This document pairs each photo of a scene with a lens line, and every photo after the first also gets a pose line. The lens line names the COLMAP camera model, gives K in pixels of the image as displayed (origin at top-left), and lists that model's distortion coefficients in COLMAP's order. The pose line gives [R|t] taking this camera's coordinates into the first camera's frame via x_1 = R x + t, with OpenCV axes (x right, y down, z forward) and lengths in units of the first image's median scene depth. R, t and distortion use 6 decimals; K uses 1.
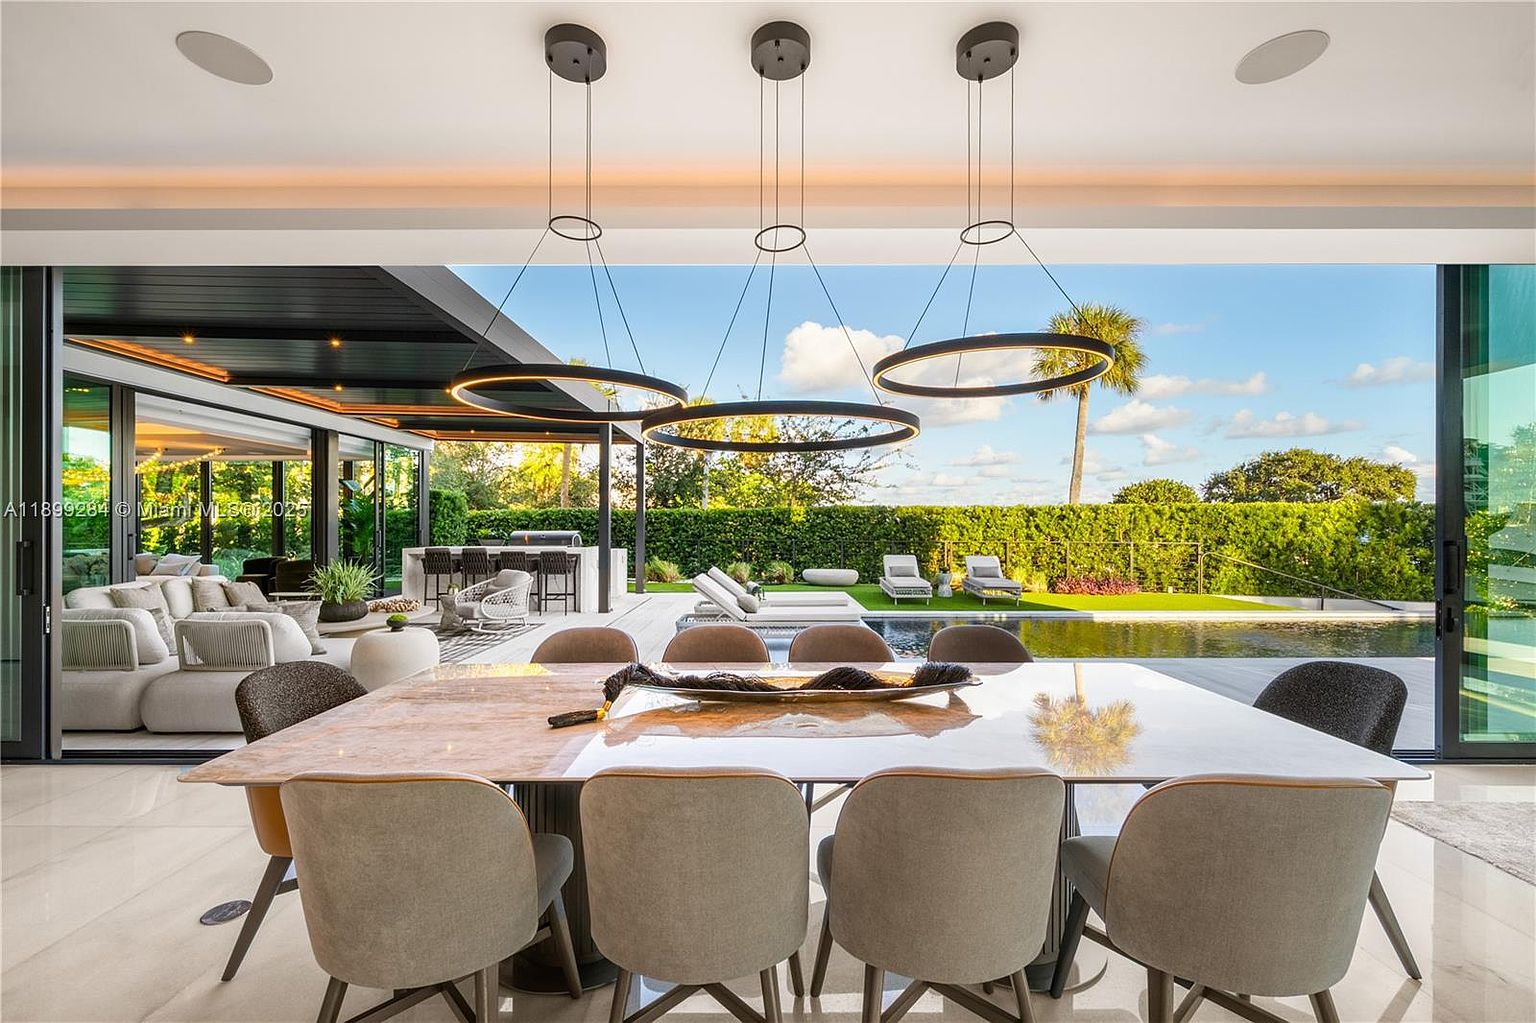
lens RADIAL K [[659.0, 0, 762.5], [0, 659.0, 525.8], [0, 0, 1]] dist [0.001227, 0.000636]
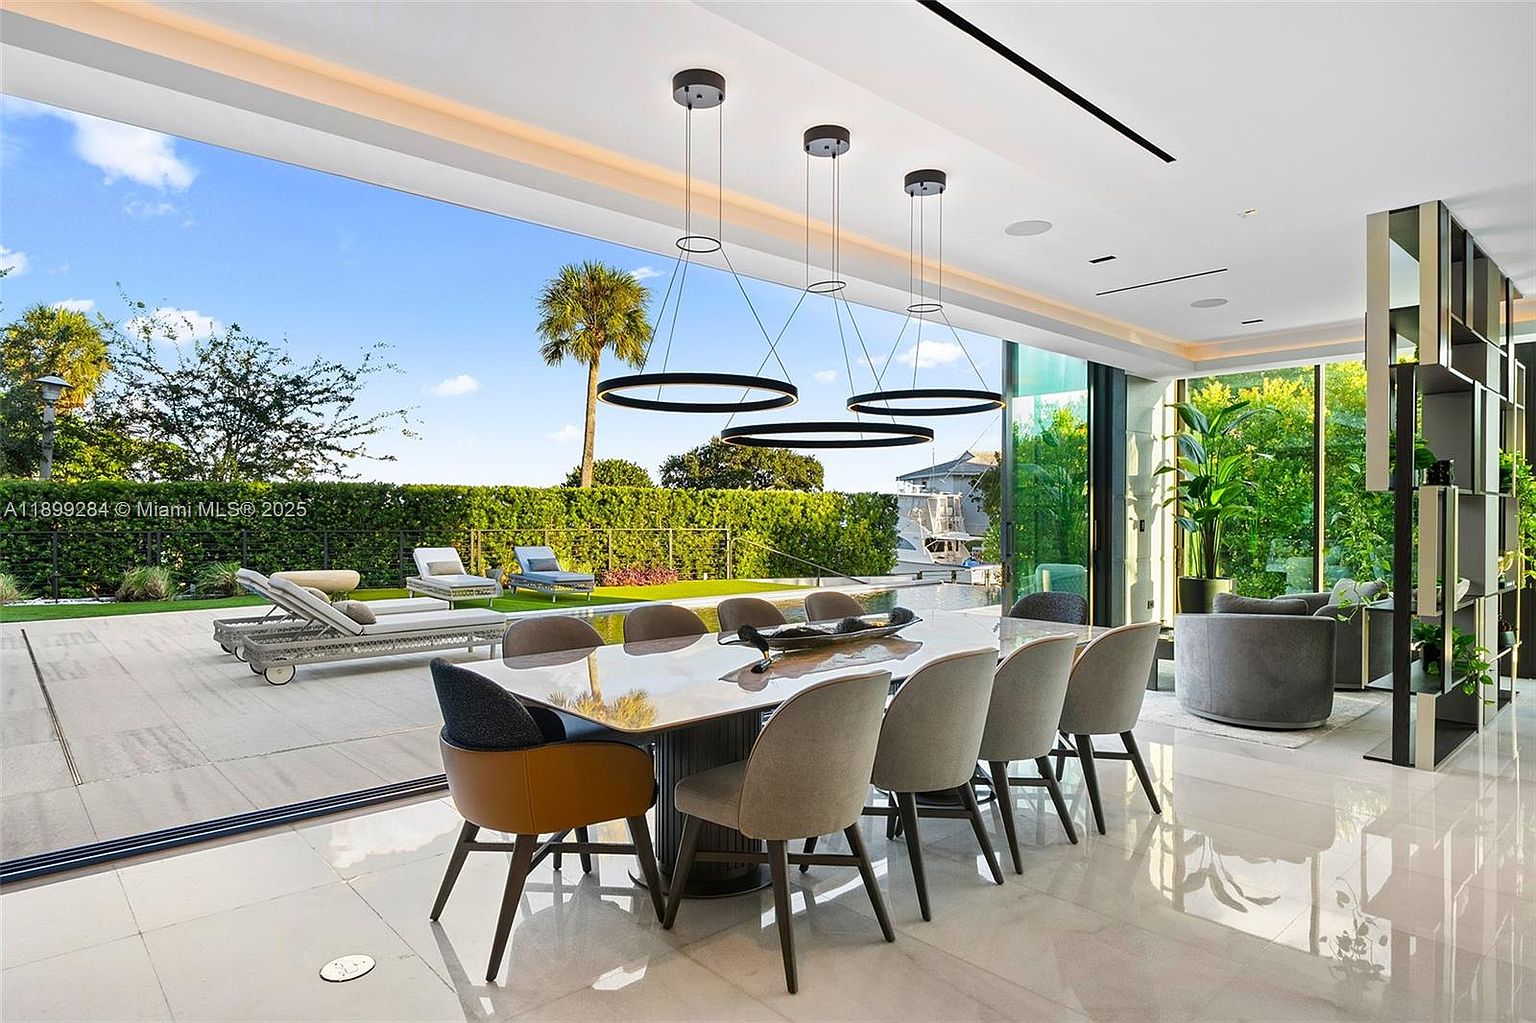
lens RADIAL K [[867.2, 0, 768.0], [0, 867.2, 511.5], [0, 0, 1]] dist [-0.000881, 0.000003]
pose [[0.742759, 0.003874, 0.669547, -0.177092], [-0.004222, 0.999990, -0.001103, 0.000494], [-0.669545, -0.002008, 0.742768, -0.028387]]
